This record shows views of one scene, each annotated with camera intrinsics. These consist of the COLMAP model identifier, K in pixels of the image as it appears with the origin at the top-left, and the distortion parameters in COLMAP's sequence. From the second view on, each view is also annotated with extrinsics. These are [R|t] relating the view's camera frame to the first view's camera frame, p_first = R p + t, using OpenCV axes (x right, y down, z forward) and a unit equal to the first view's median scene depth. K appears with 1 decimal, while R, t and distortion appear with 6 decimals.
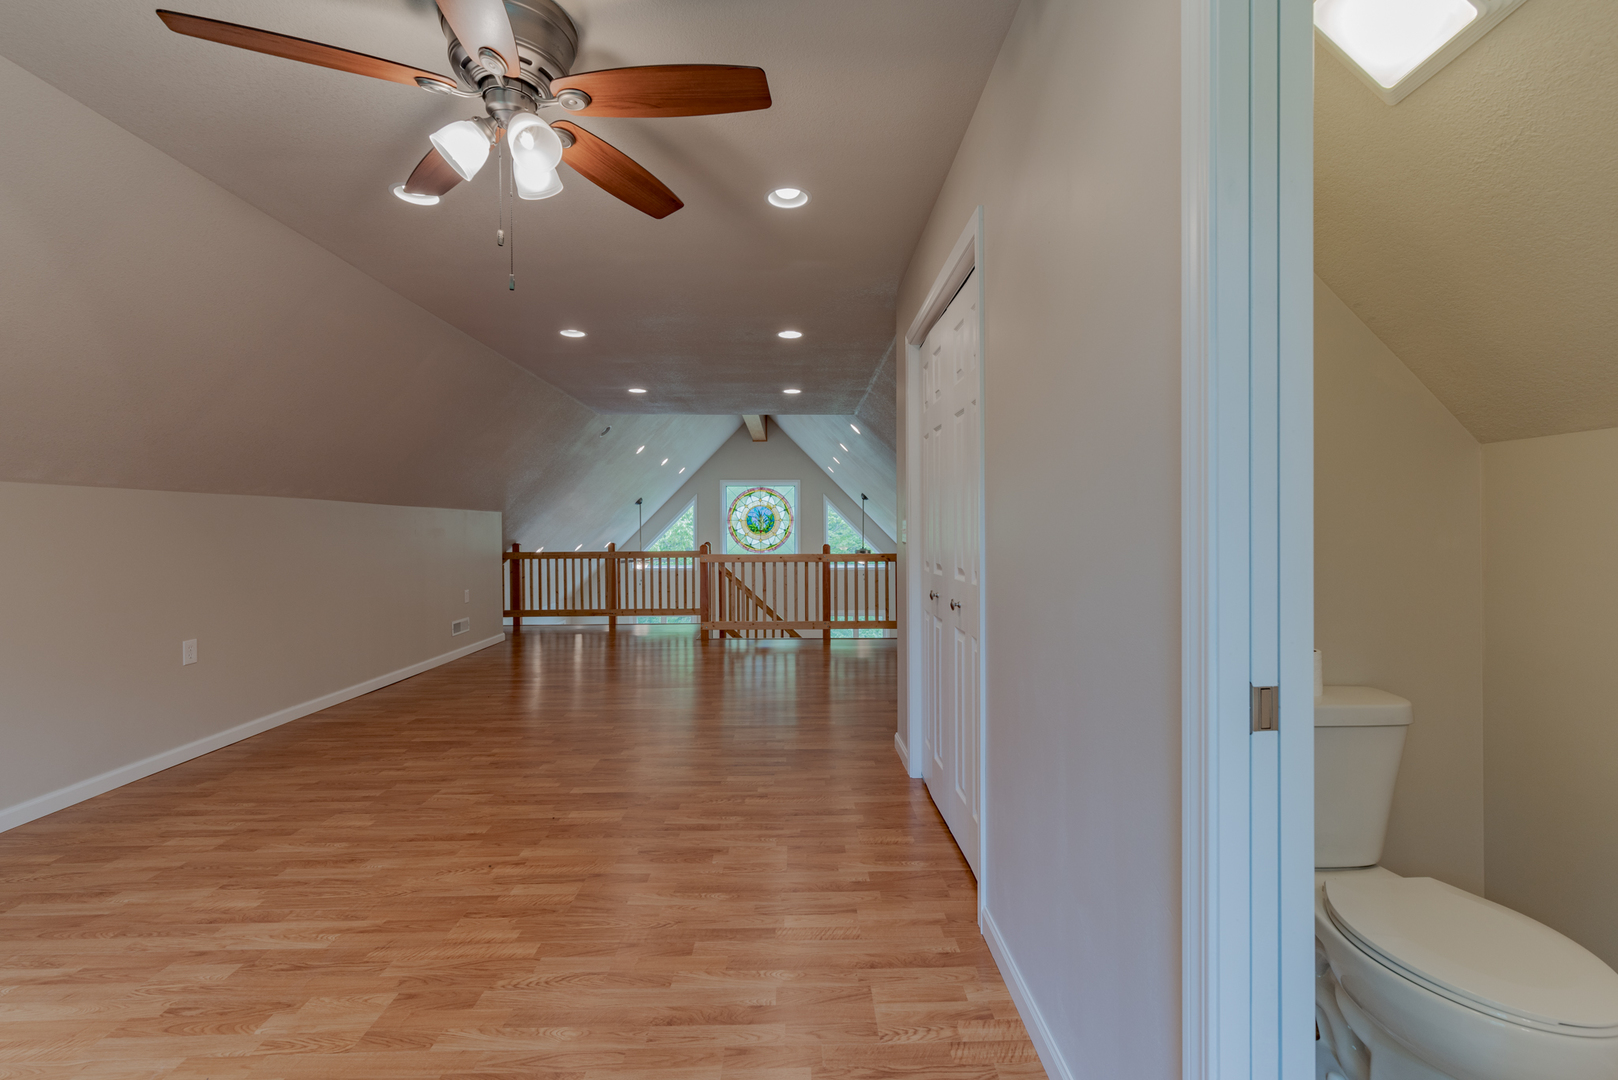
lens RADIAL K [[701.1, 0, 807.2], [0, 701.1, 529.2], [0, 0, 1]] dist [0.000052, 0.001489]
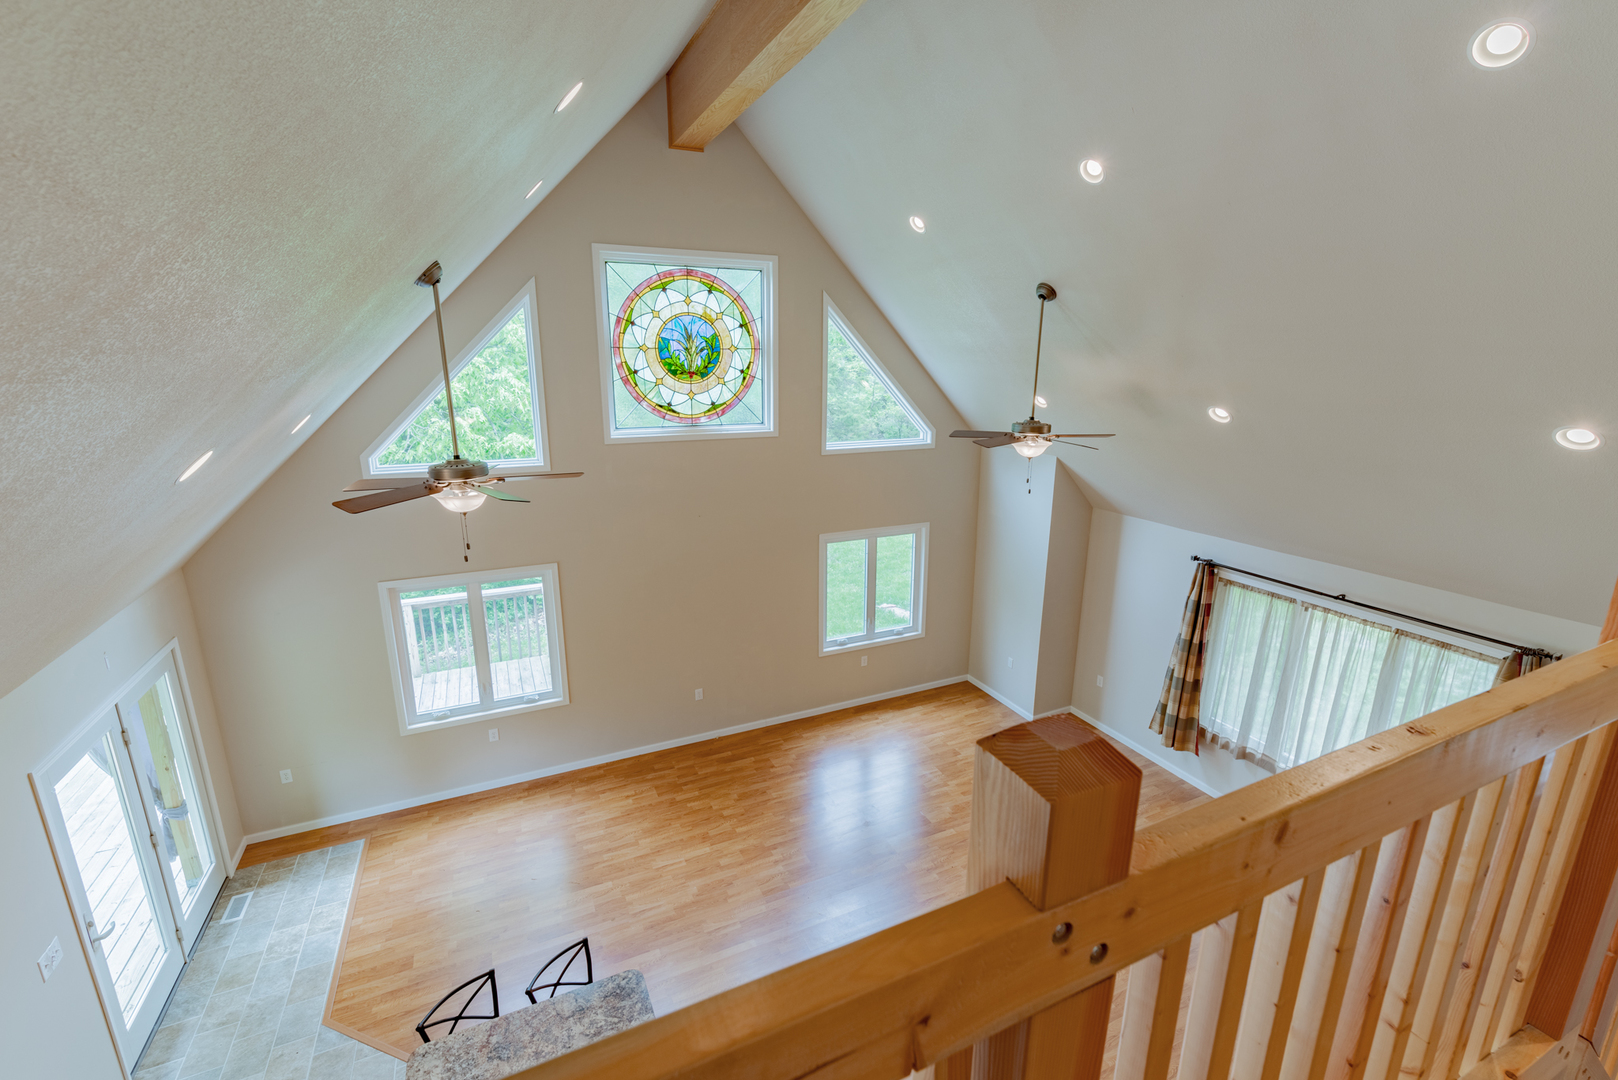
lens RADIAL K [[701.1, 0, 812.2], [0, 701.1, 535.6], [0, 0, 1]] dist [0.000052, 0.001489]
pose [[0.912433, -0.093035, 0.398510, -0.214509], [-0.007341, 0.969937, 0.243245, -0.007477], [-0.409160, -0.224870, 0.884320, 0.645169]]
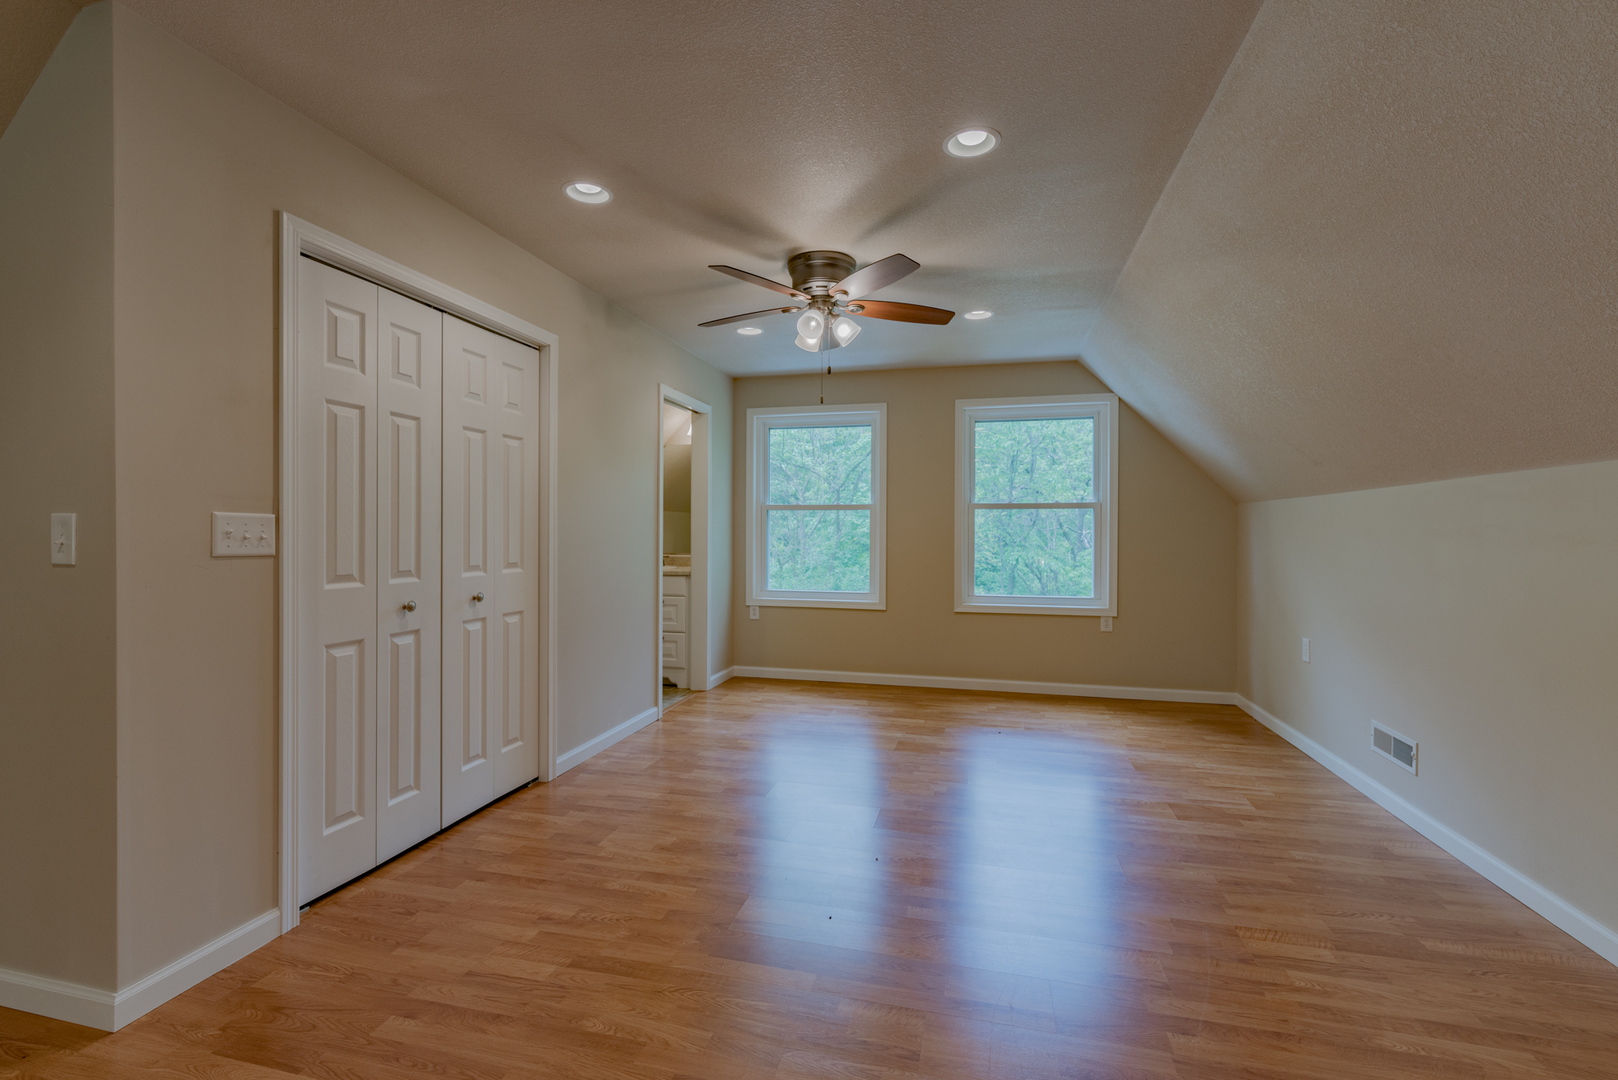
lens RADIAL K [[701.1, 0, 808.2], [0, 701.1, 537.9], [0, 0, 1]] dist [0.000052, 0.001489]
pose [[-0.964828, 0.000101, 0.262881, -0.116890], [0.002195, 0.999968, 0.007674, 0.000411], [-0.262872, 0.007982, -0.964798, 0.376314]]
